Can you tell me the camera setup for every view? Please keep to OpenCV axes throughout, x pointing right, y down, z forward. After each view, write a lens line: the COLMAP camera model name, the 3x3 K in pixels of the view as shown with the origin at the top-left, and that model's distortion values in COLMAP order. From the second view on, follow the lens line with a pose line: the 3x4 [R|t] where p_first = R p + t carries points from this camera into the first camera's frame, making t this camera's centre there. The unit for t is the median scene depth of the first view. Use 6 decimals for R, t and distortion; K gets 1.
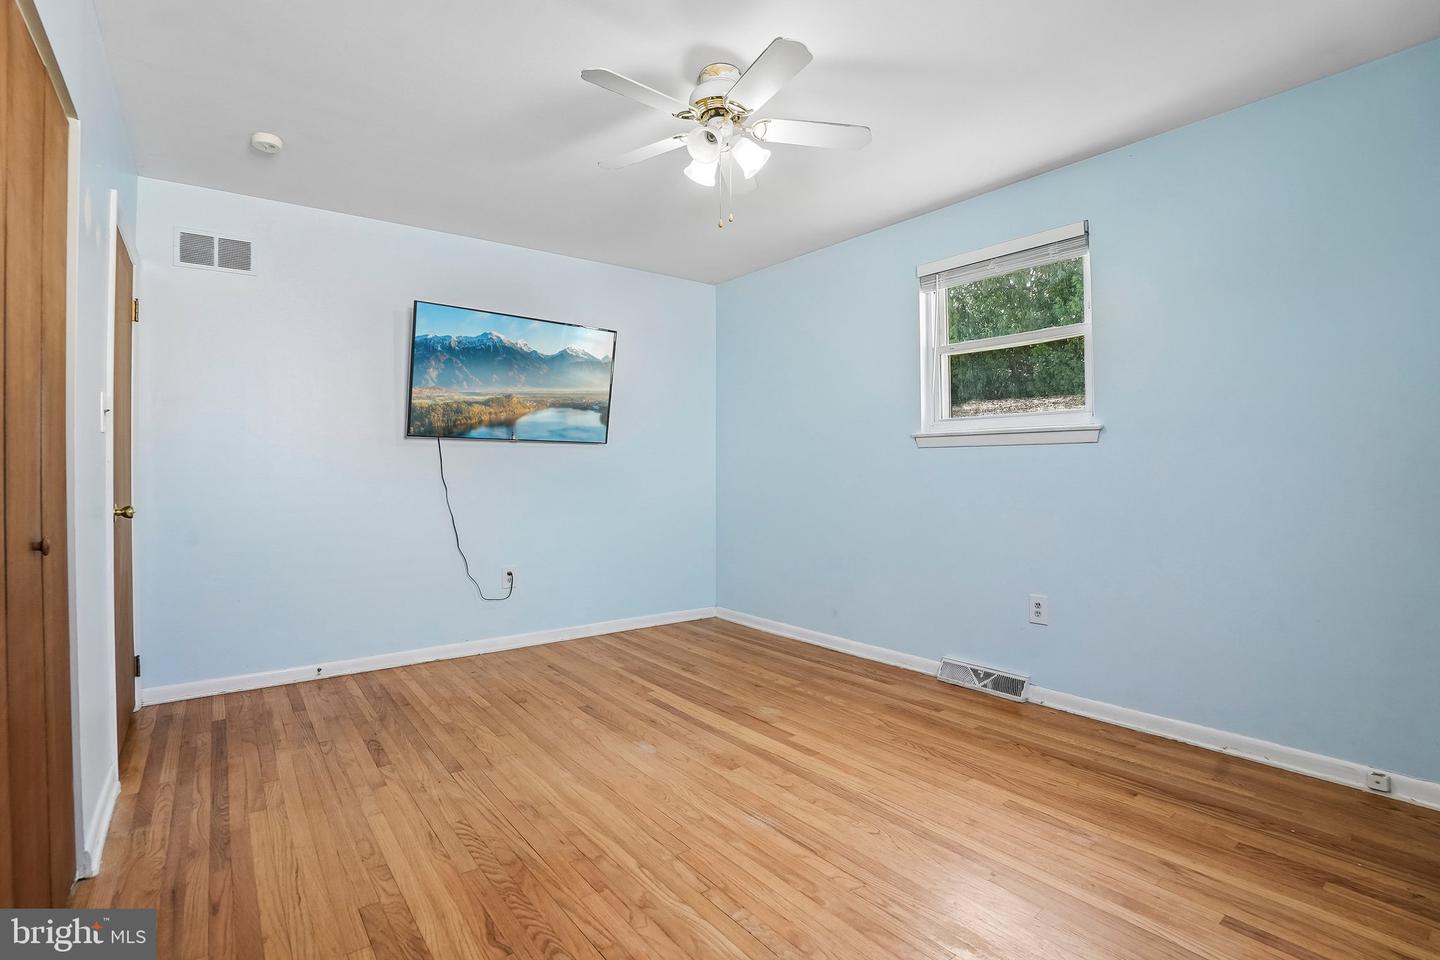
lens RADIAL K [[672.3, 0, 707.2], [0, 672.3, 470.3], [0, 0, 1]] dist [-0.058463, 0.007414]
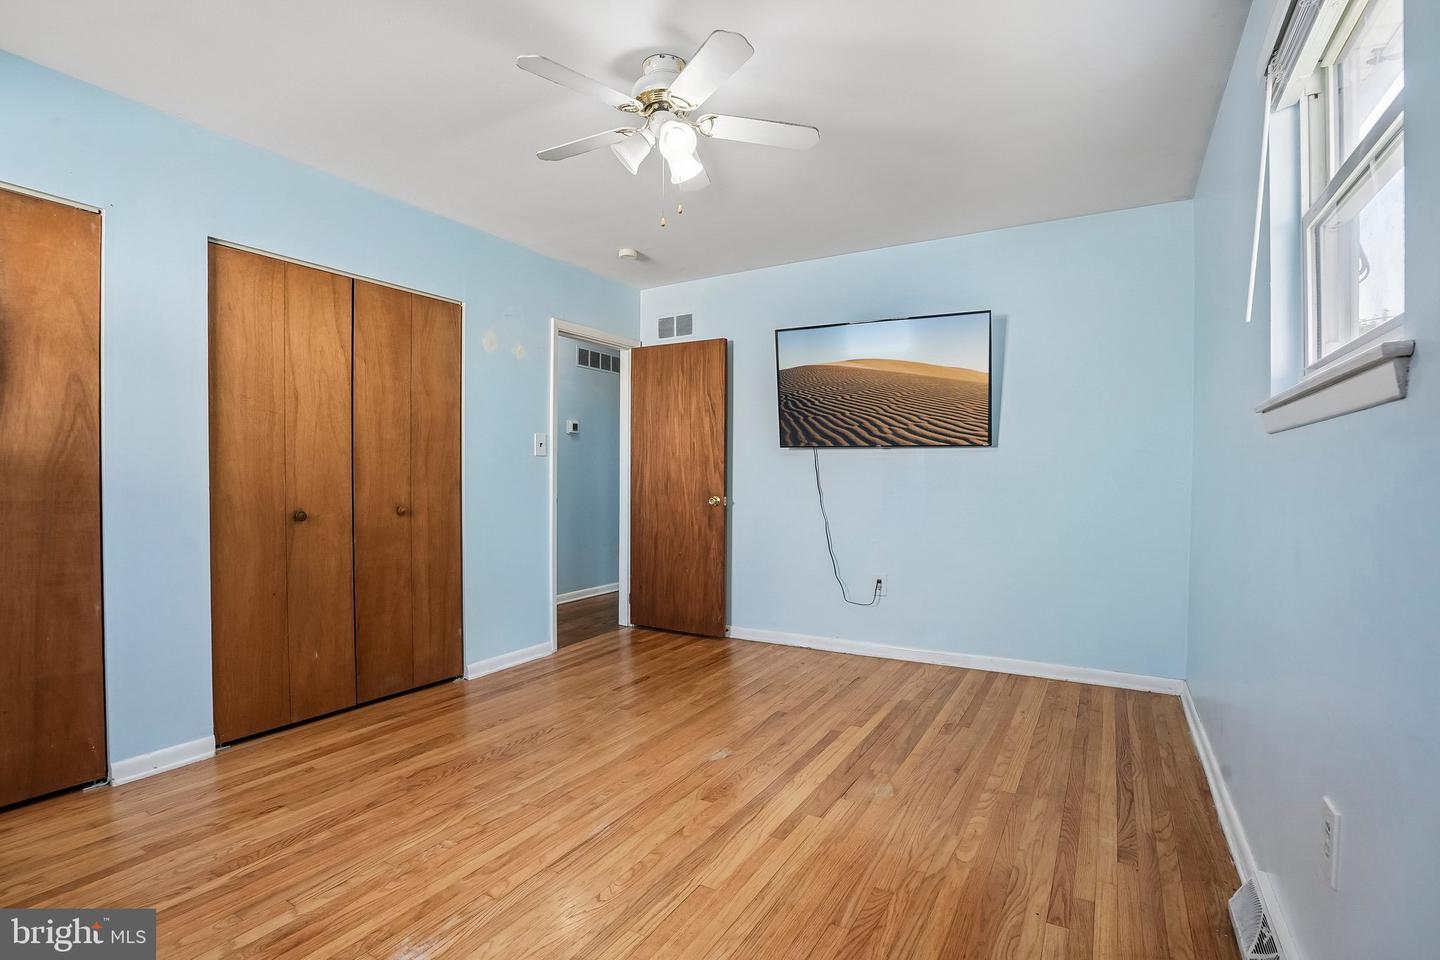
lens RADIAL K [[672.3, 0, 704.4], [0, 672.3, 492.2], [0, 0, 1]] dist [-0.058463, 0.007414]
pose [[0.371544, 0.021670, -0.928162, 0.726970], [0.000232, 0.999725, 0.023433, -0.002043], [0.928415, -0.008921, 0.371437, 0.536182]]
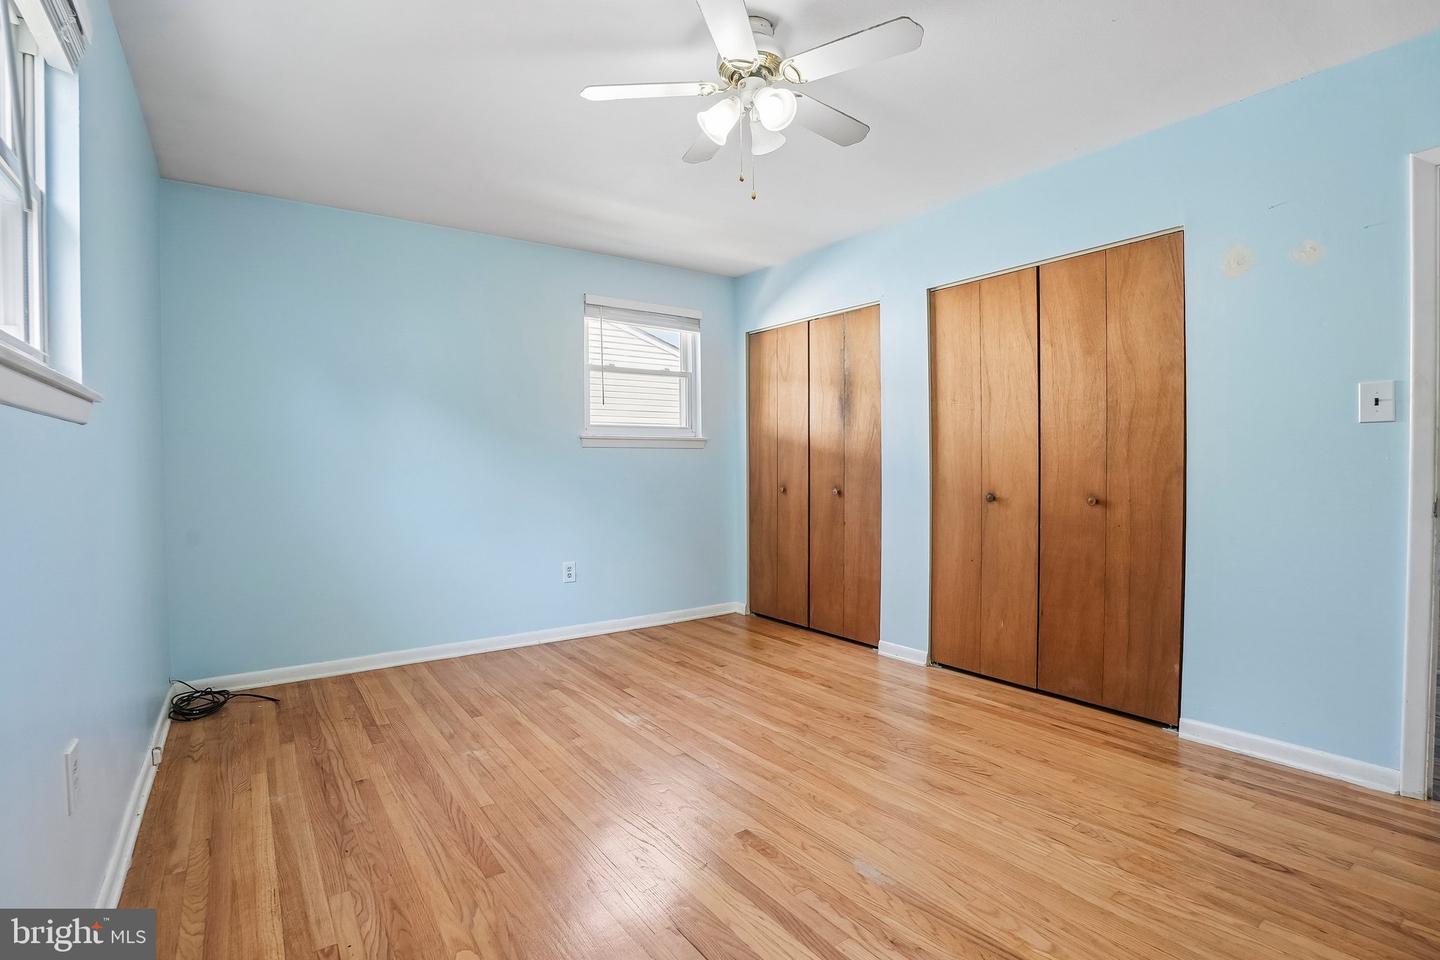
lens RADIAL K [[672.3, 0, 719.9], [0, 672.3, 477.7], [0, 0, 1]] dist [-0.058463, 0.007414]
pose [[-0.999824, 0.008641, 0.016643, 0.042299], [0.008883, 0.999855, 0.014515, 0.001852], [-0.016515, 0.014661, -0.999756, 1.471922]]
